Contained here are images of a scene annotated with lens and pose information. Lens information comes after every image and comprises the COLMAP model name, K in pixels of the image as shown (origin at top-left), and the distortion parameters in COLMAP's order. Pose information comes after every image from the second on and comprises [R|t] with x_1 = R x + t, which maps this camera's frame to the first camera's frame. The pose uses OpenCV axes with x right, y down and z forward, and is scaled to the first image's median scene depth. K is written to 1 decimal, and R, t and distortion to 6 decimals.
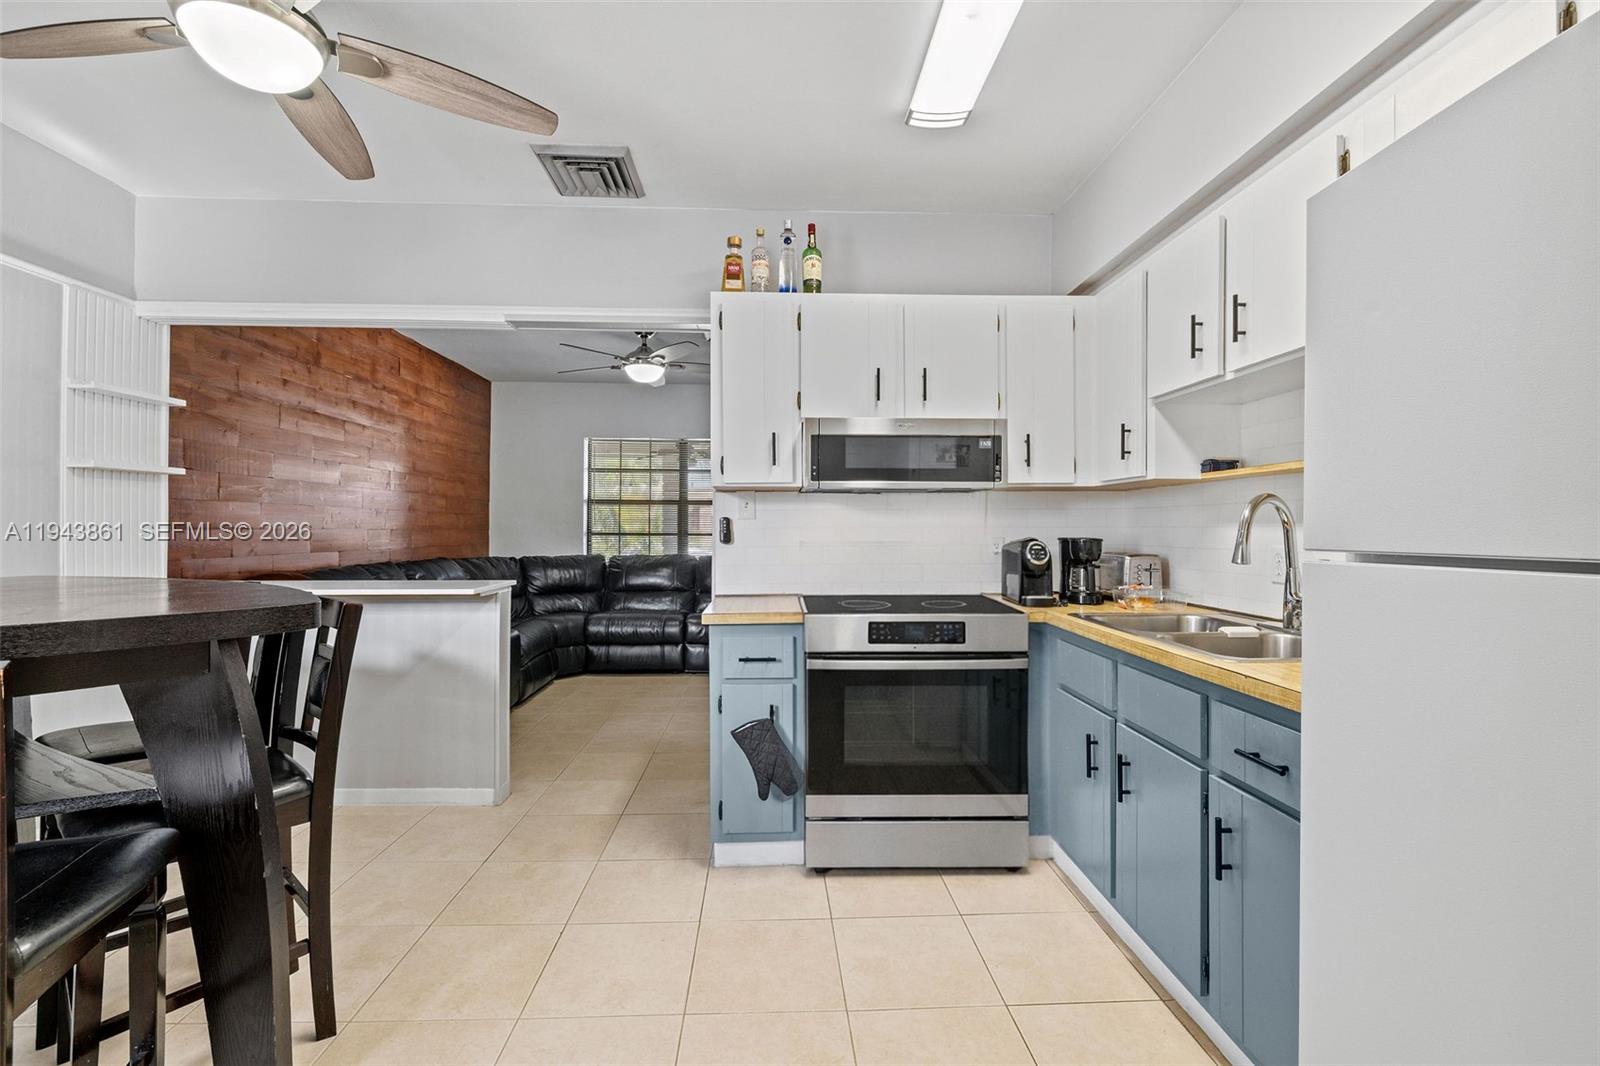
lens RADIAL K [[677.1, 0, 805.6], [0, 677.1, 516.1], [0, 0, 1]] dist [0.003043, -0.002026]
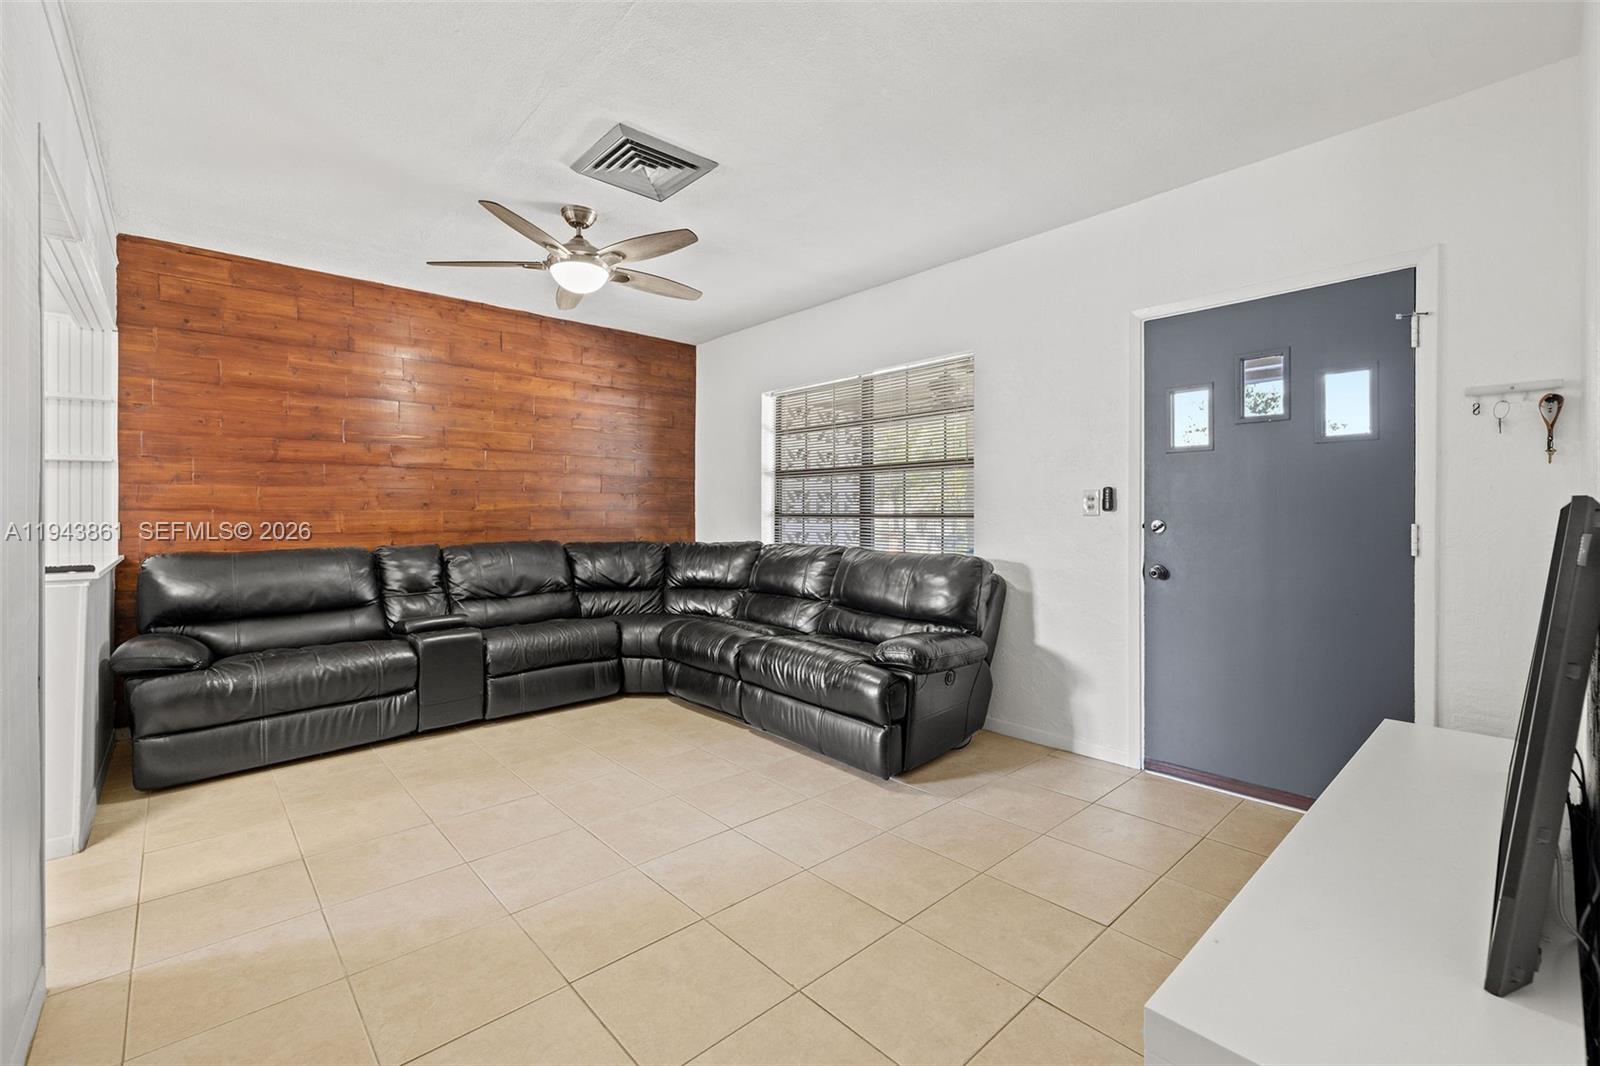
lens RADIAL K [[677.1, 0, 776.6], [0, 677.1, 510.1], [0, 0, 1]] dist [0.003043, -0.002026]
pose [[0.616729, -0.007097, -0.787143, 0.354833], [0.017871, 0.999828, 0.004987, 0.018986], [0.786973, -0.017143, 0.616750, 0.625093]]
